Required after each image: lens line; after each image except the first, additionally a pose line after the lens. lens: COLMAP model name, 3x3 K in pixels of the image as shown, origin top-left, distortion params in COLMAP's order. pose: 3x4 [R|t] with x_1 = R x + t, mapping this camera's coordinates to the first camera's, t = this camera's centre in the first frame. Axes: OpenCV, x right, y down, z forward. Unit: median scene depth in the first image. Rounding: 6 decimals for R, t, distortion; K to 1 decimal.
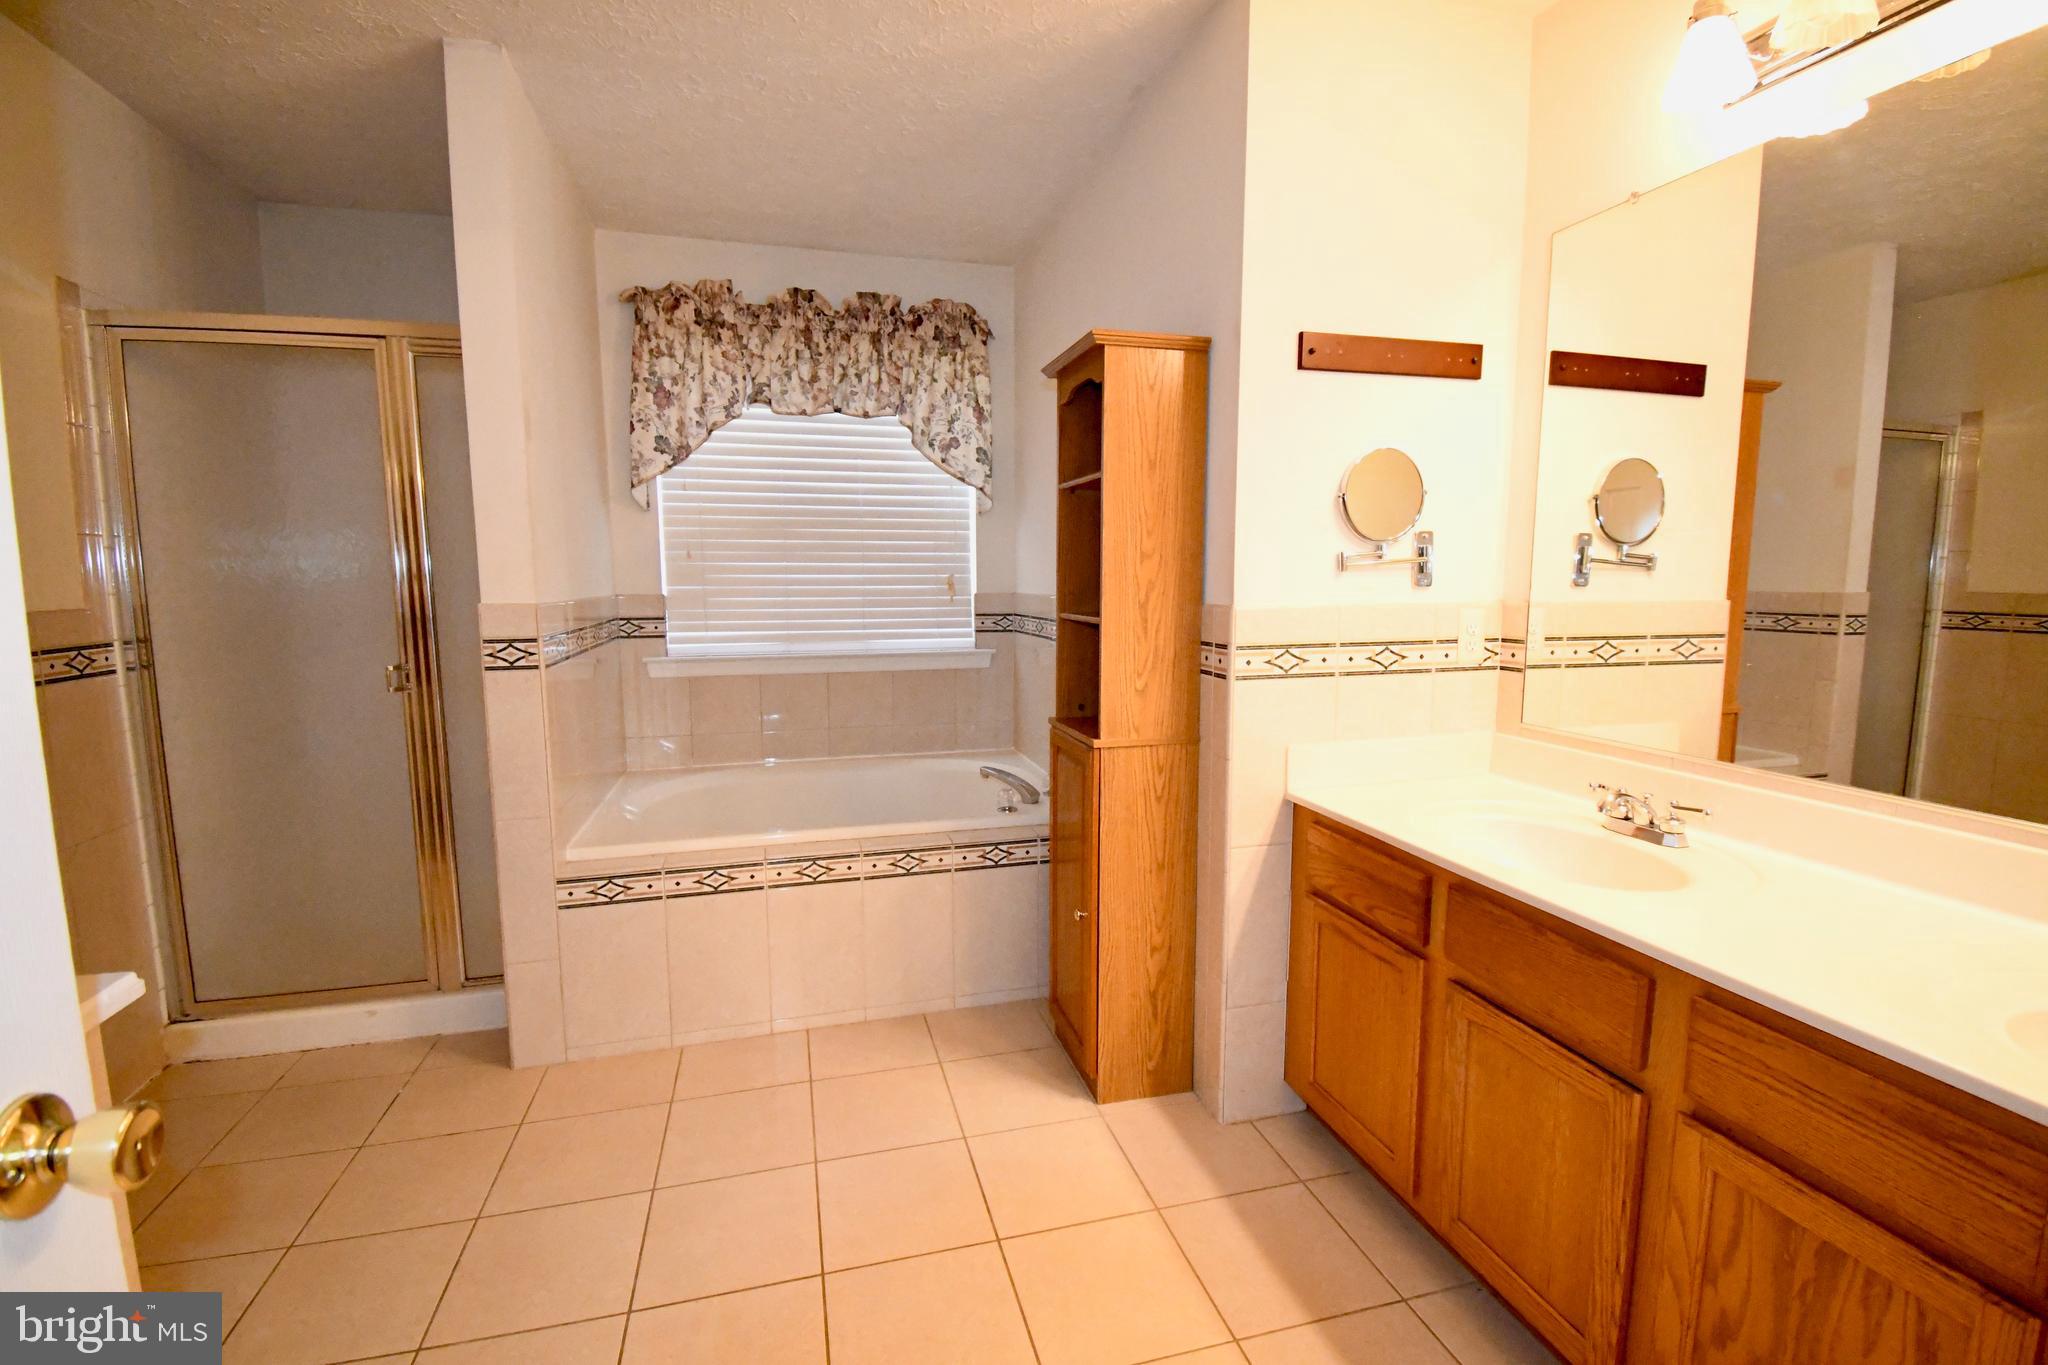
lens RADIAL K [[904.6, 0, 1027.9], [0, 904.6, 685.0], [0, 0, 1]] dist [0.013142, -0.021783]
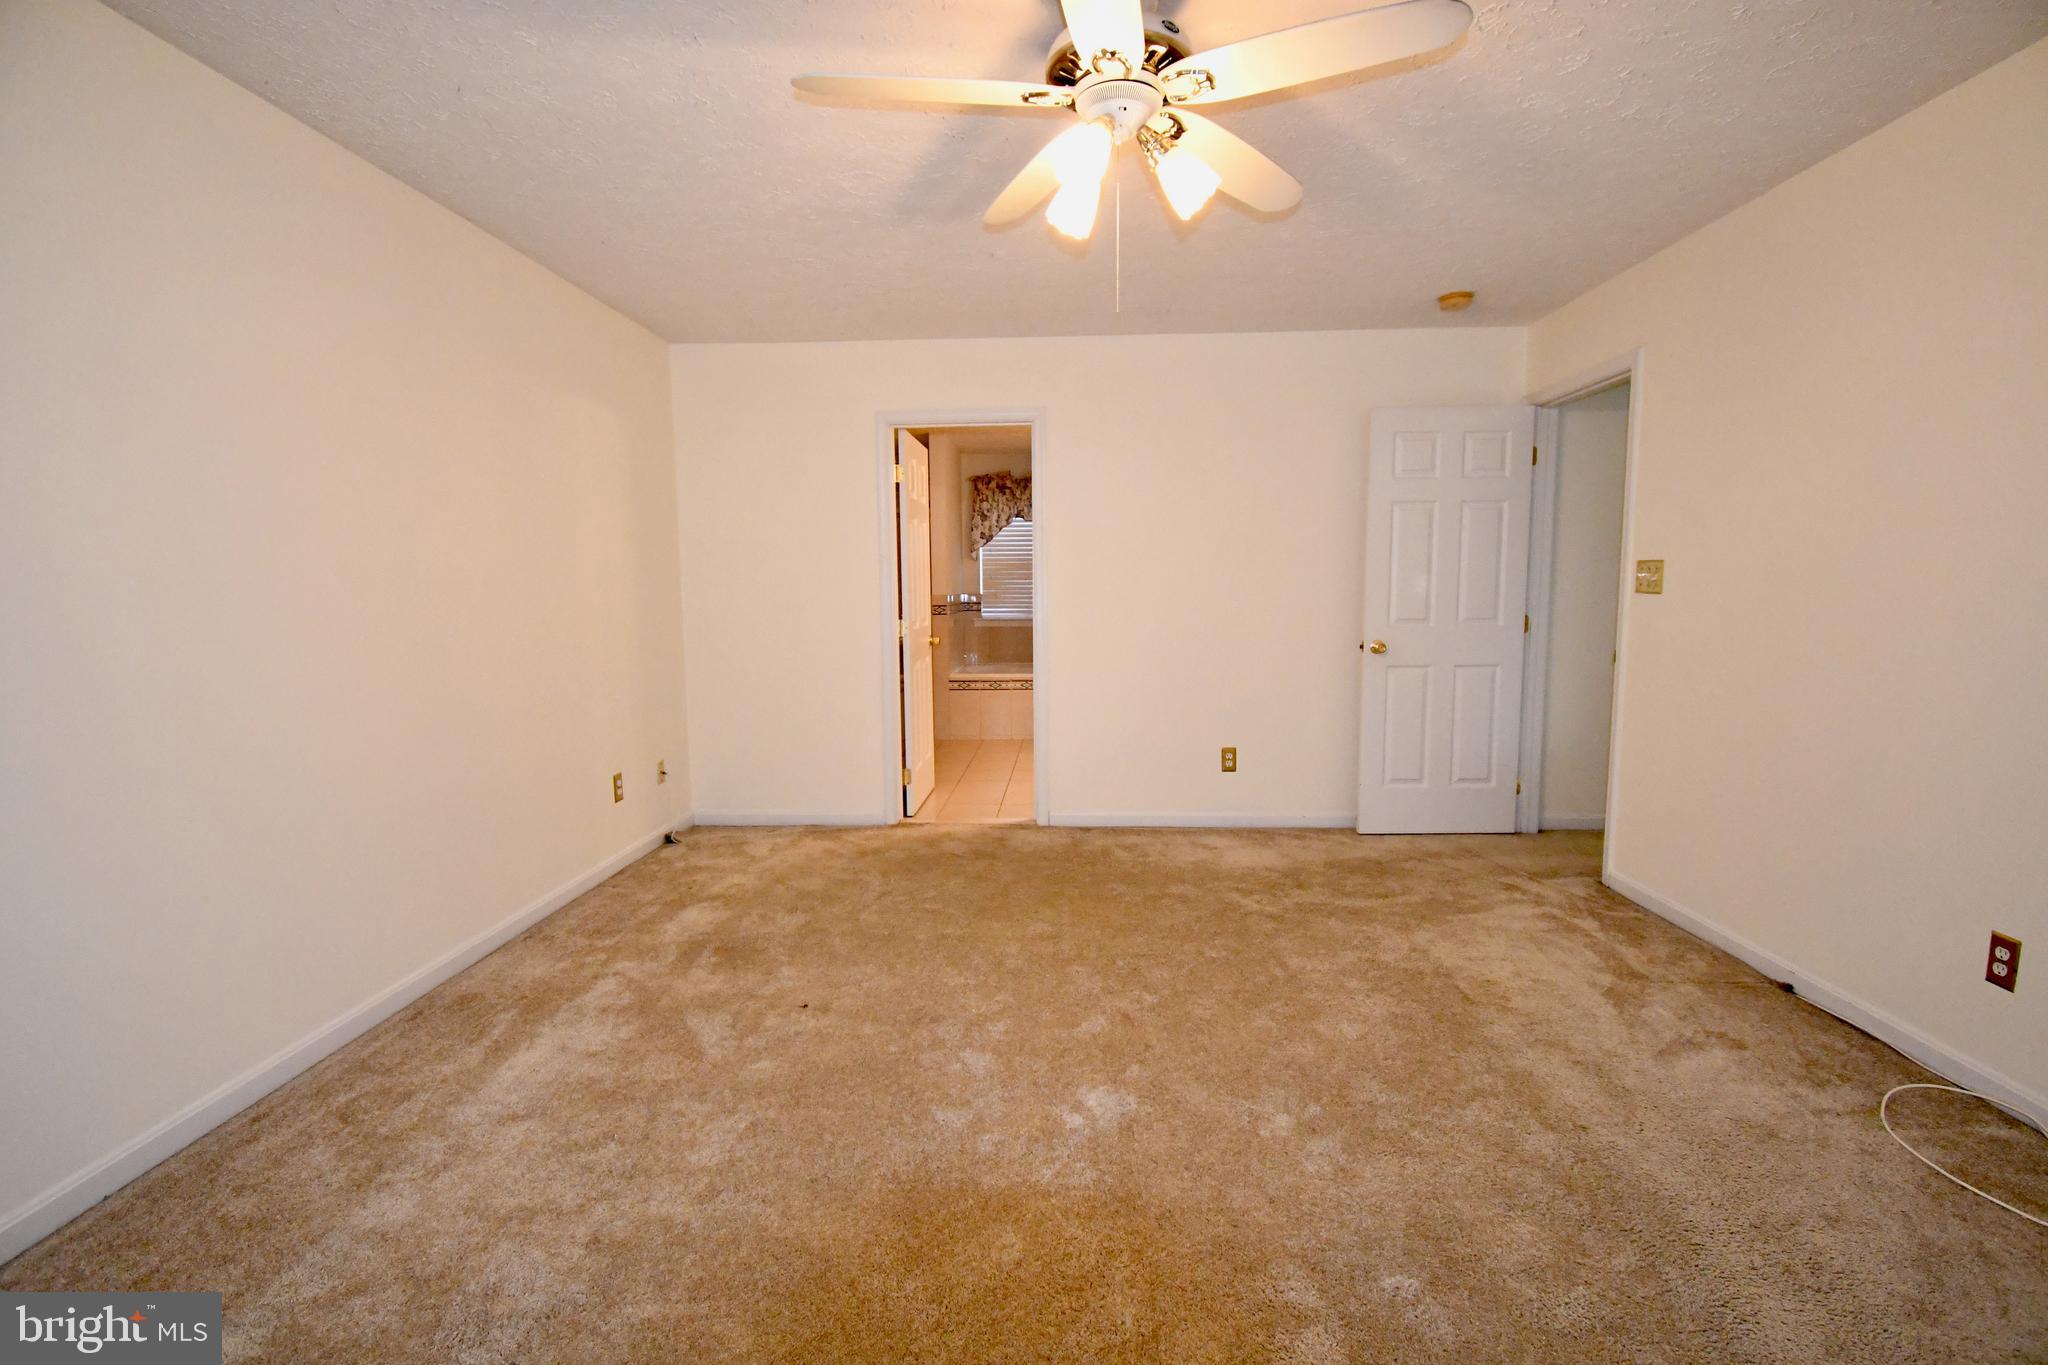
lens RADIAL K [[904.6, 0, 1027.9], [0, 904.6, 685.0], [0, 0, 1]] dist [0.013142, -0.021783]
pose [[0.950396, 0.030651, -0.309528, 0.528796], [-0.033614, 0.999426, -0.004245, 0.166595], [0.309220, 0.014439, 0.950881, -1.403091]]
